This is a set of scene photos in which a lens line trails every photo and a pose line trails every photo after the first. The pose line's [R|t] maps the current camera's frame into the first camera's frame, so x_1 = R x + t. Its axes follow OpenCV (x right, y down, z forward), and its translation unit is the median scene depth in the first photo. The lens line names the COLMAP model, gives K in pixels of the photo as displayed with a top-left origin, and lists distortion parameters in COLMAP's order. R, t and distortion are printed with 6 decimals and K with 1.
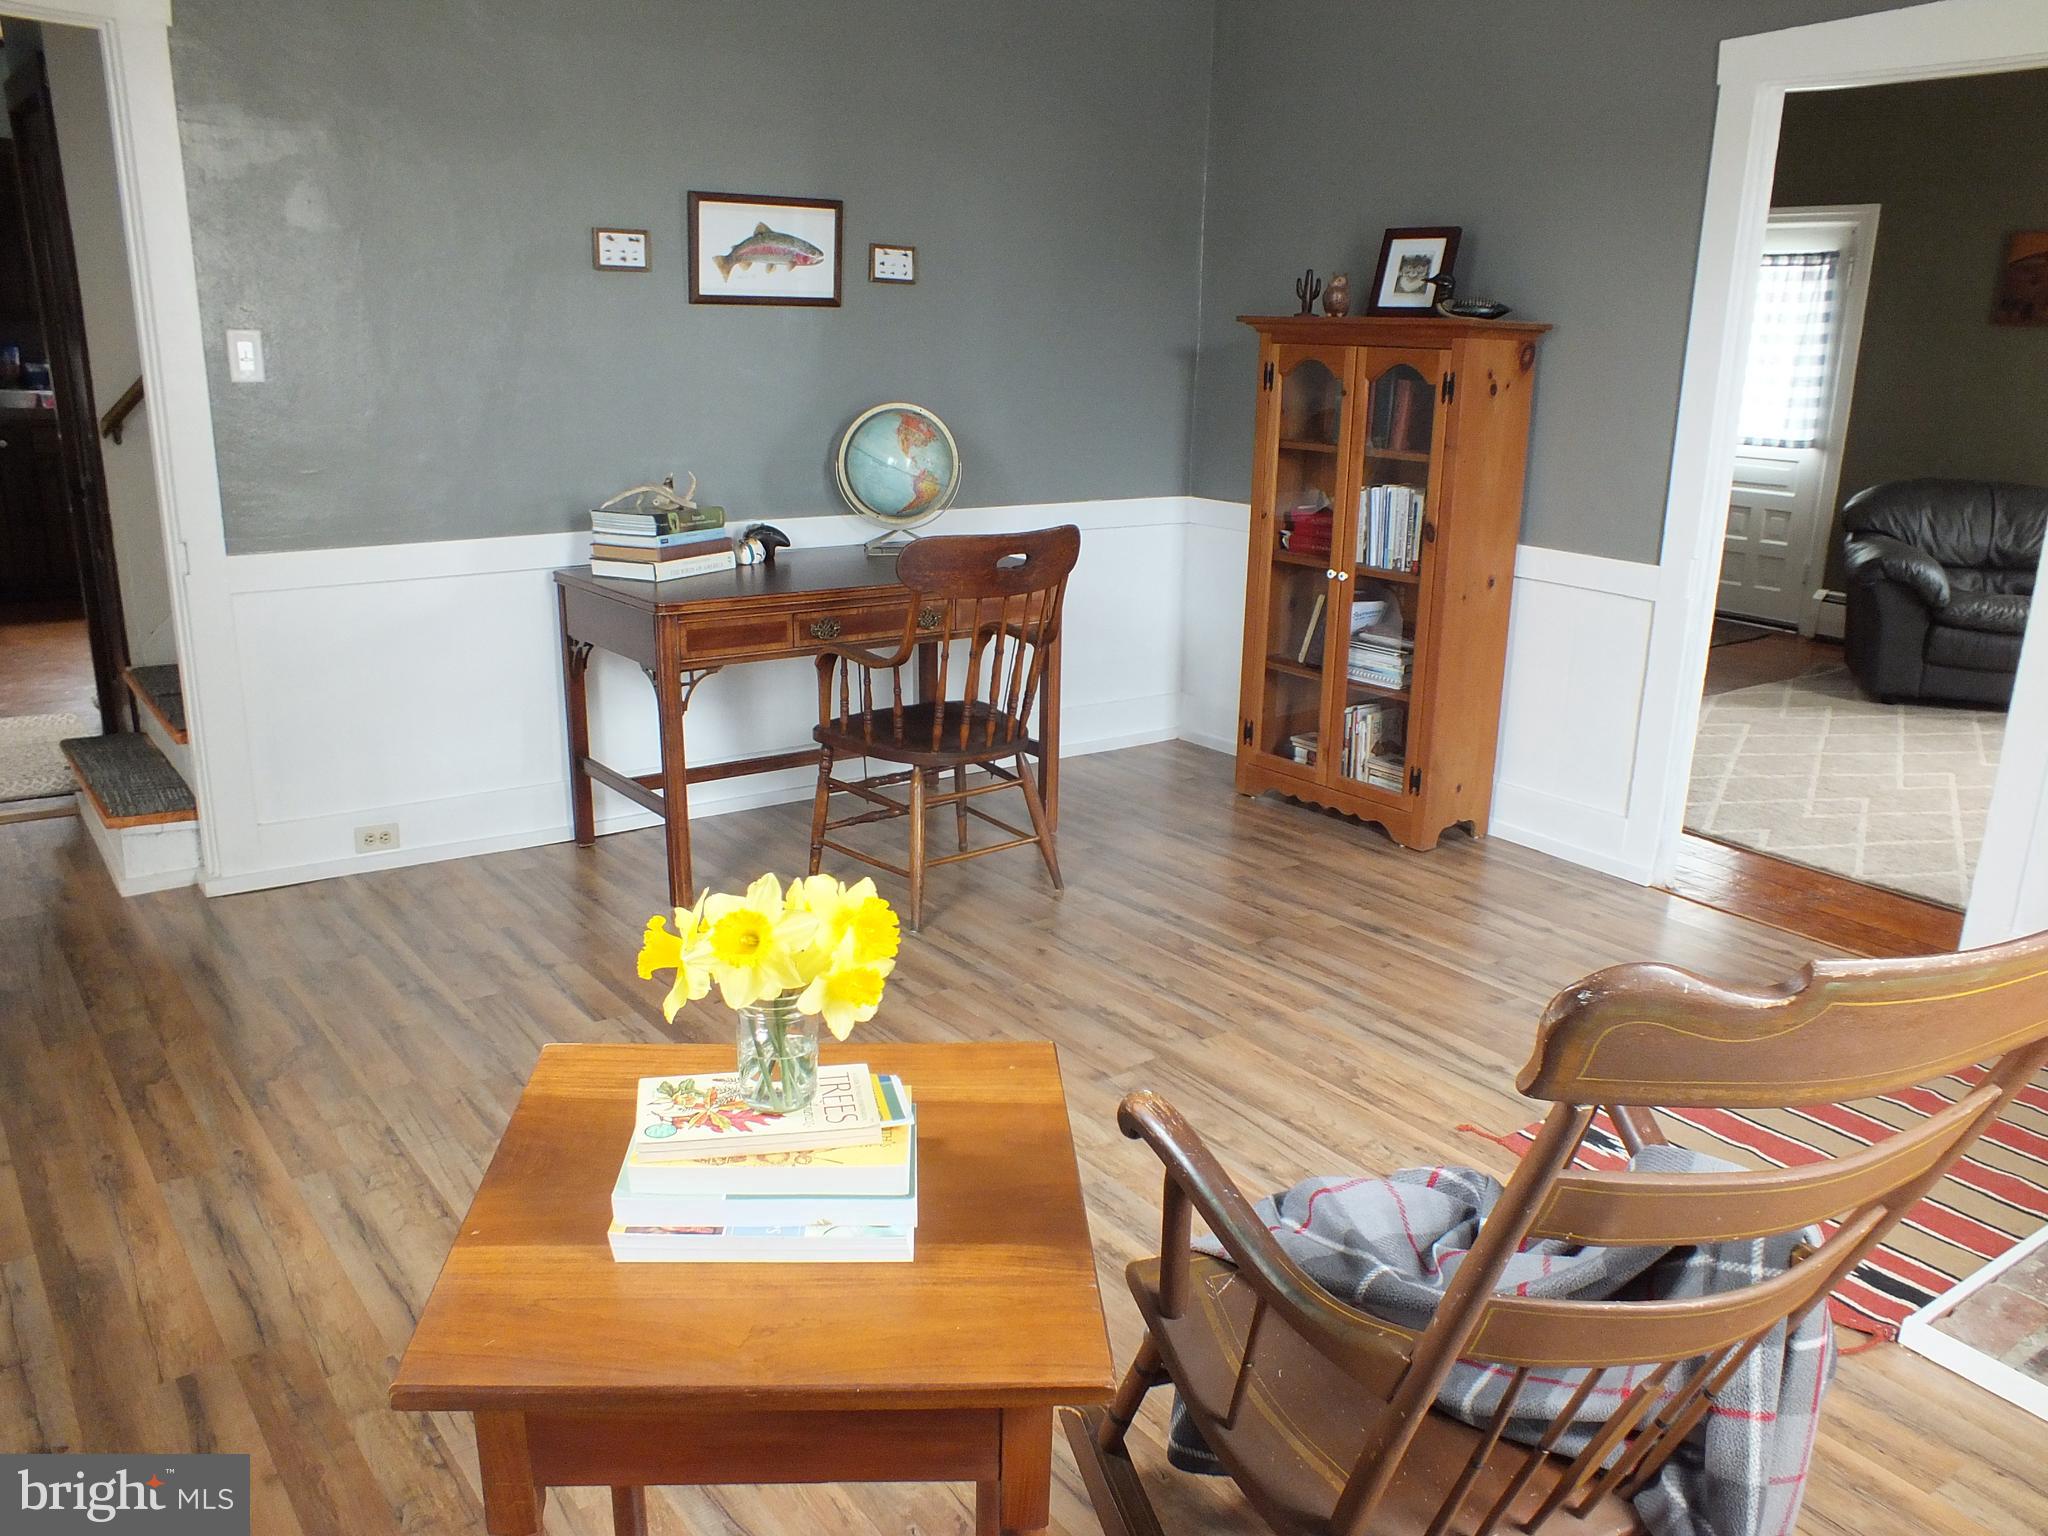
lens RADIAL K [[1618.7, 0, 1030.4], [0, 1618.7, 810.0], [0, 0, 1]] dist [-0.092410, 0.082125]
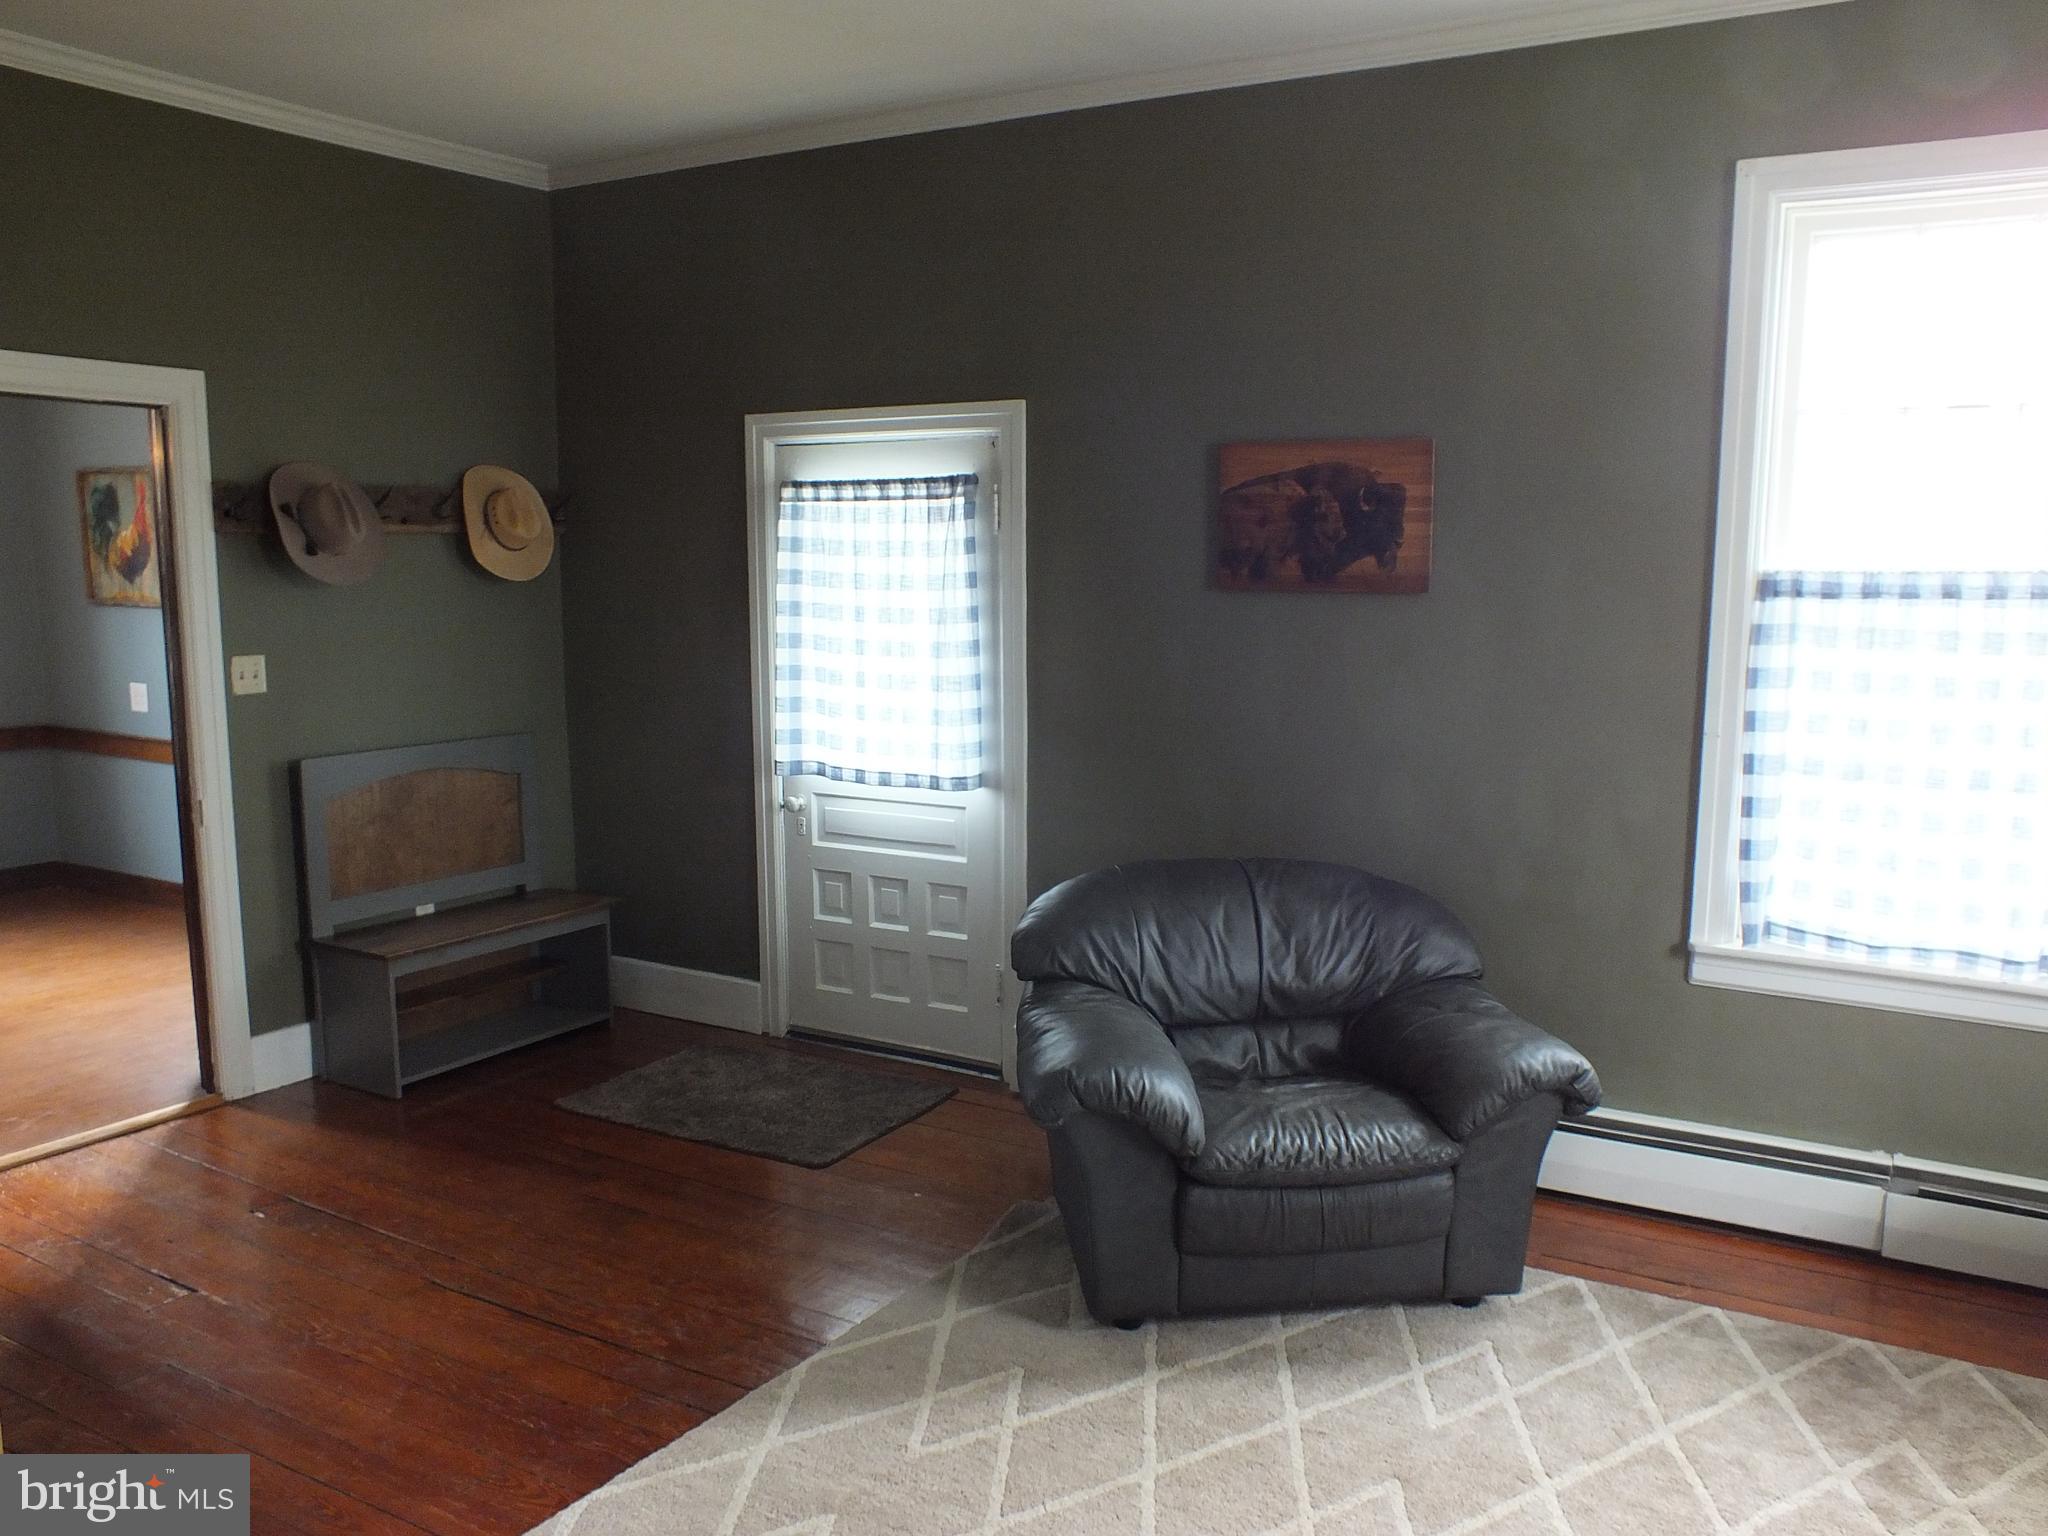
lens RADIAL K [[1618.7, 0, 1047.4], [0, 1618.7, 803.9], [0, 0, 1]] dist [-0.092410, 0.082125]
pose [[0.915032, -0.078643, 0.395640, 0.469115], [0.131524, 0.985377, -0.108318, -0.262849], [-0.381336, 0.151150, 0.911996, 0.736690]]
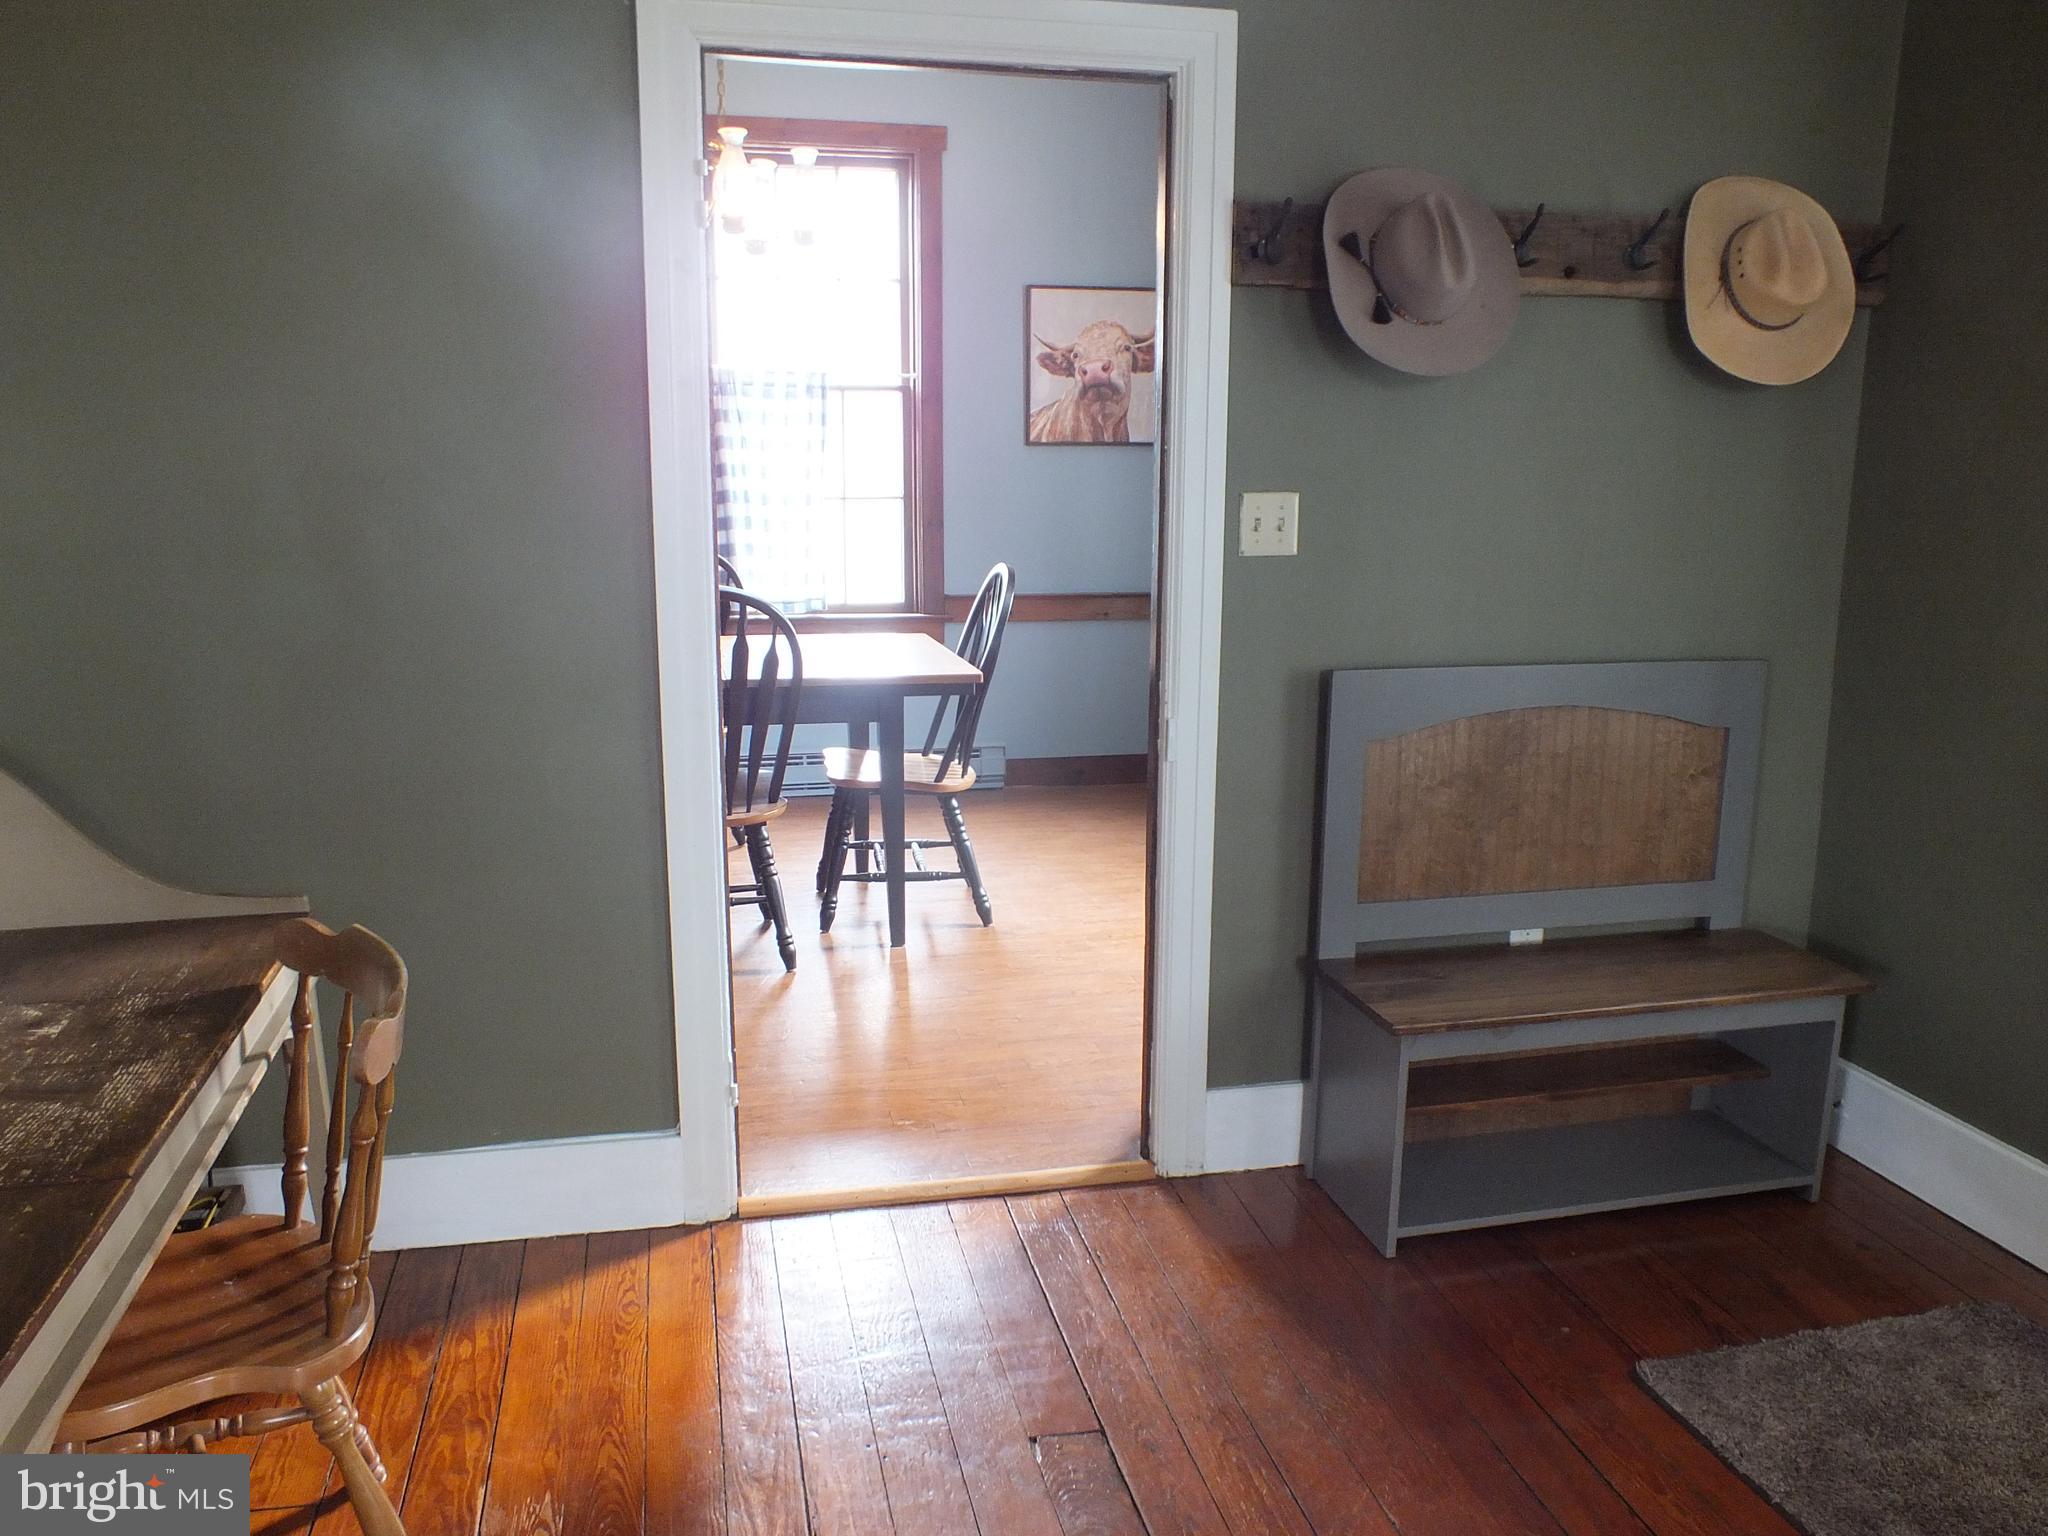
lens RADIAL K [[1618.7, 0, 1030.1], [0, 1618.7, 828.3], [0, 0, 1]] dist [-0.092410, 0.082125]
pose [[0.917313, 0.072729, -0.391468, 0.589558], [-0.098871, 0.993989, -0.047011, -0.370921], [0.385695, 0.081829, 0.918990, 1.275121]]
